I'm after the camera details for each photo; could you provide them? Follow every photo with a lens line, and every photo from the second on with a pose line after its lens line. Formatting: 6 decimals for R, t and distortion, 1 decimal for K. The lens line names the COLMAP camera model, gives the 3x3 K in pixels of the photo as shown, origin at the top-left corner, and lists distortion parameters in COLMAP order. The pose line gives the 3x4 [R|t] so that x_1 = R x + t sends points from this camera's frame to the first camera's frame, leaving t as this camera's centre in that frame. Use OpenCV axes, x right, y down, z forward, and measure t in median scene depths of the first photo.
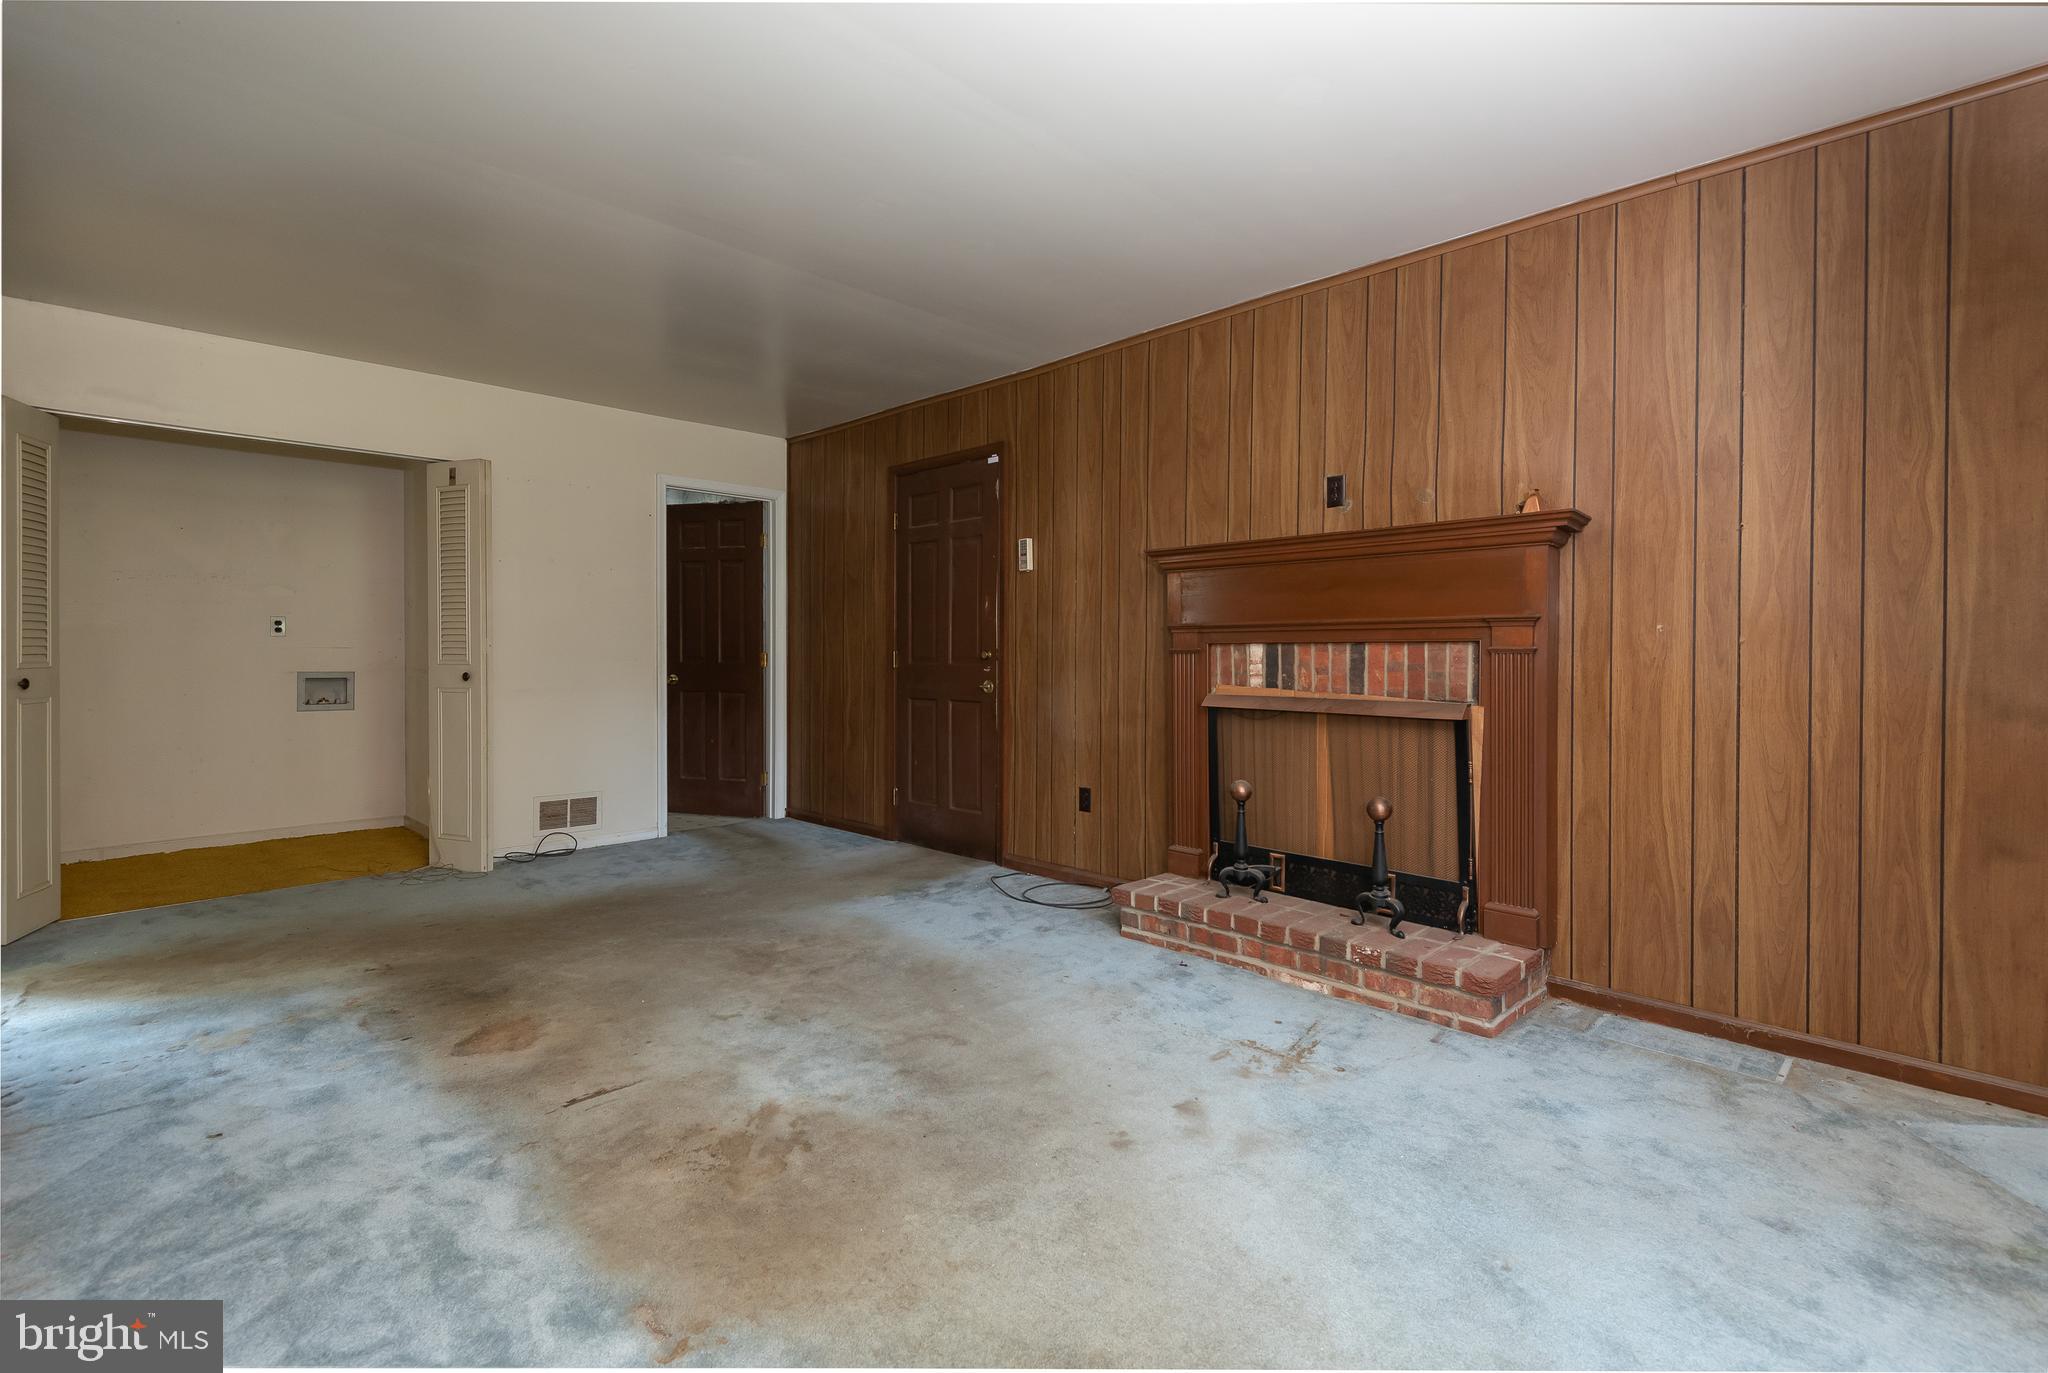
lens RADIAL K [[937.1, 0, 1024.0], [0, 937.1, 686.5], [0, 0, 1]] dist [0.039869, -0.025220]
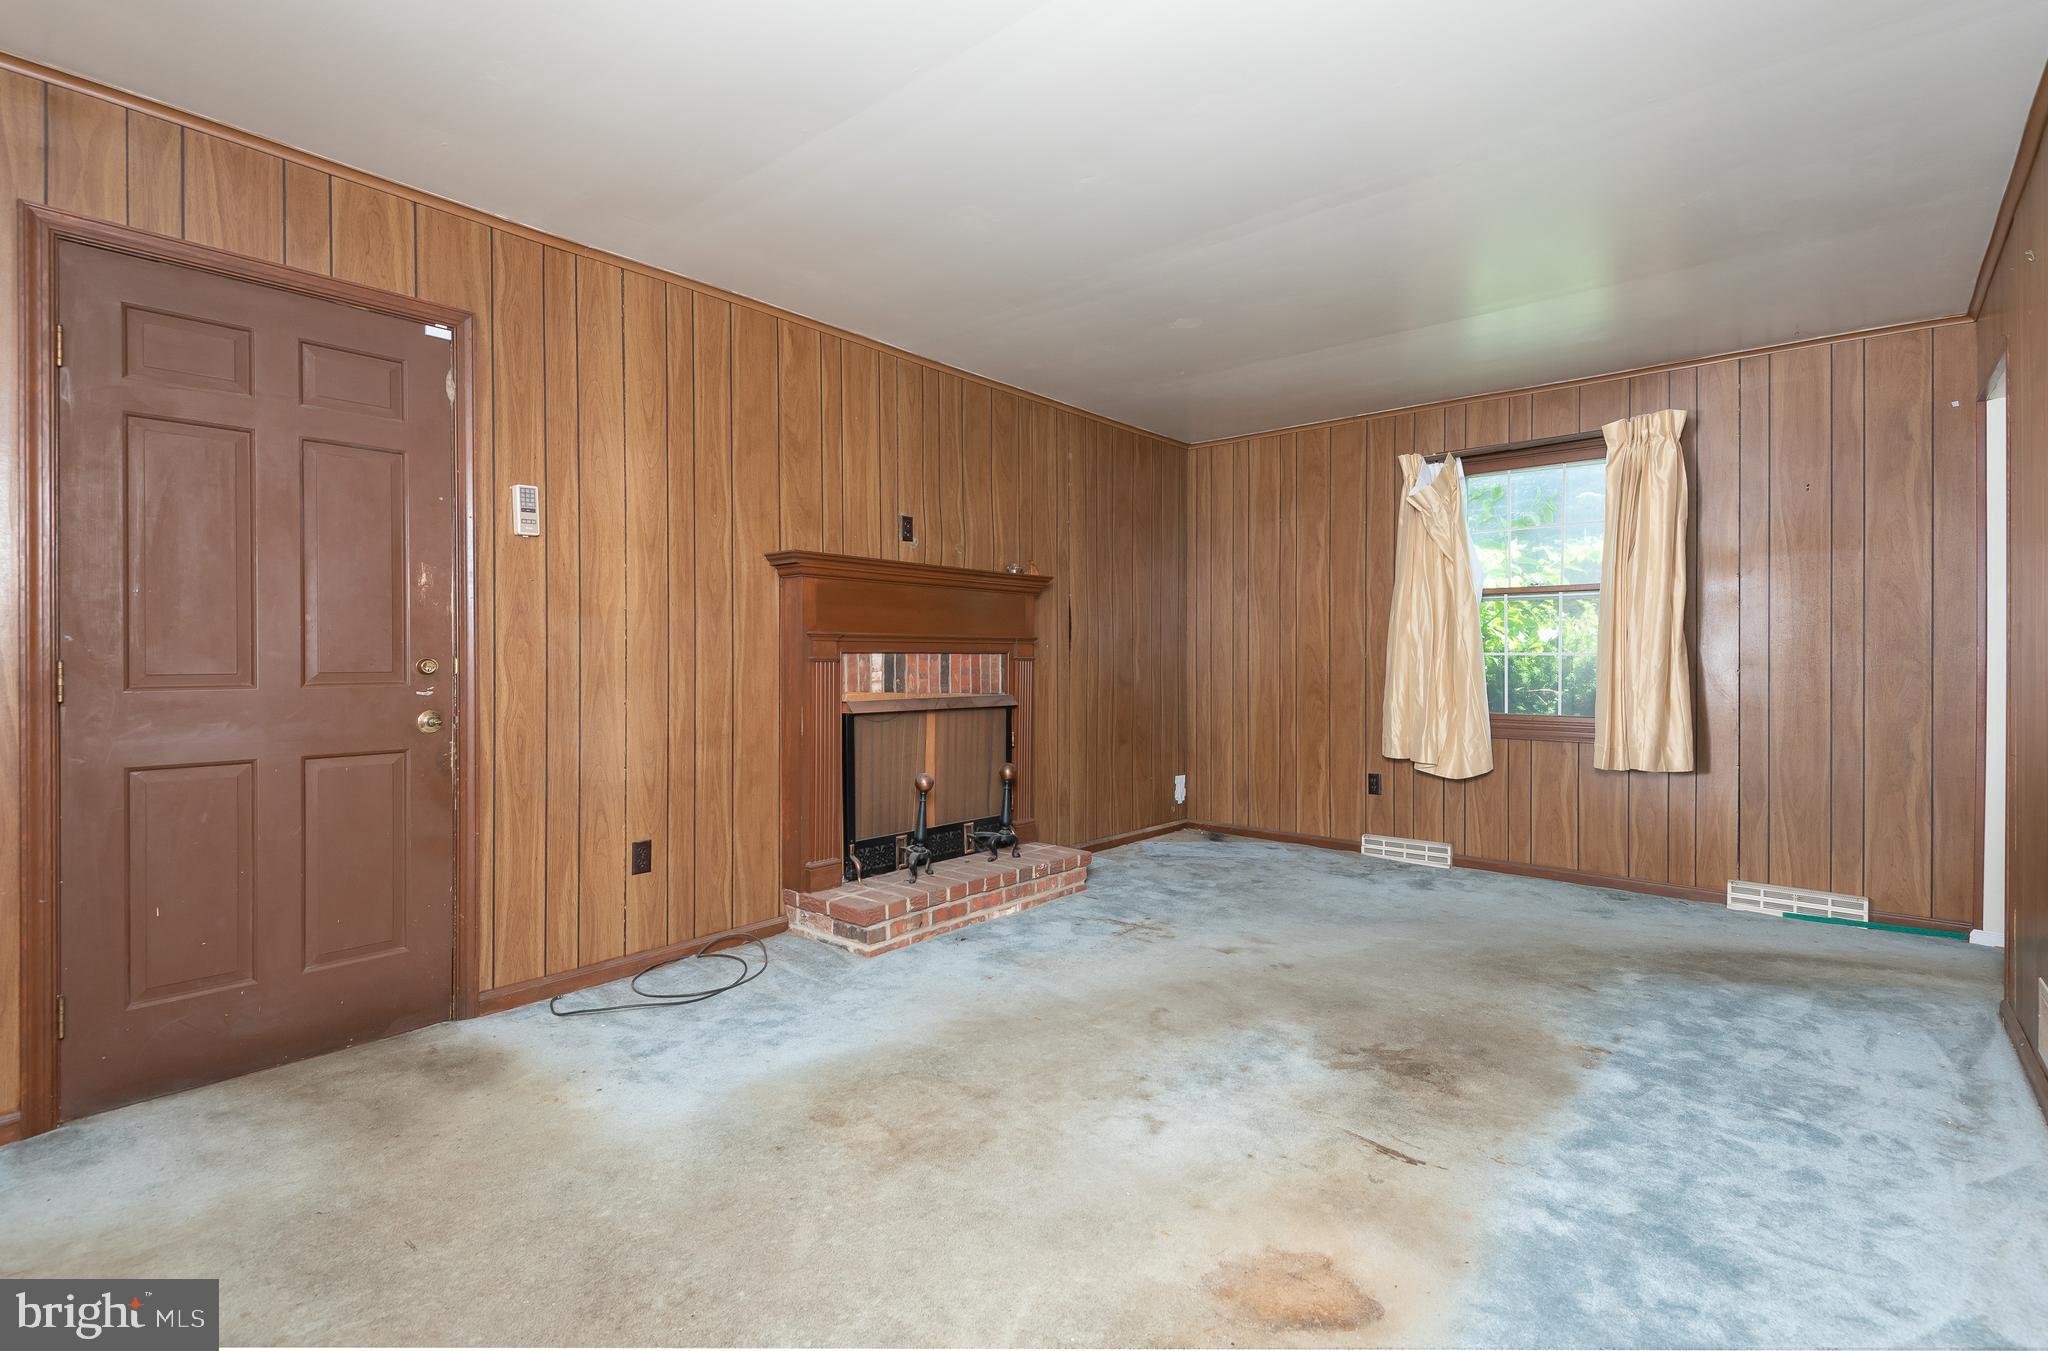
lens RADIAL K [[933.3, 0, 1024.0], [0, 933.3, 675.5], [0, 0, 1]] dist [0.045439, -0.000104]
pose [[-0.064502, -0.024438, 0.997618, -0.907177], [0.033687, 0.999077, 0.026651, -0.044746], [-0.997349, 0.035326, -0.063619, 0.948713]]
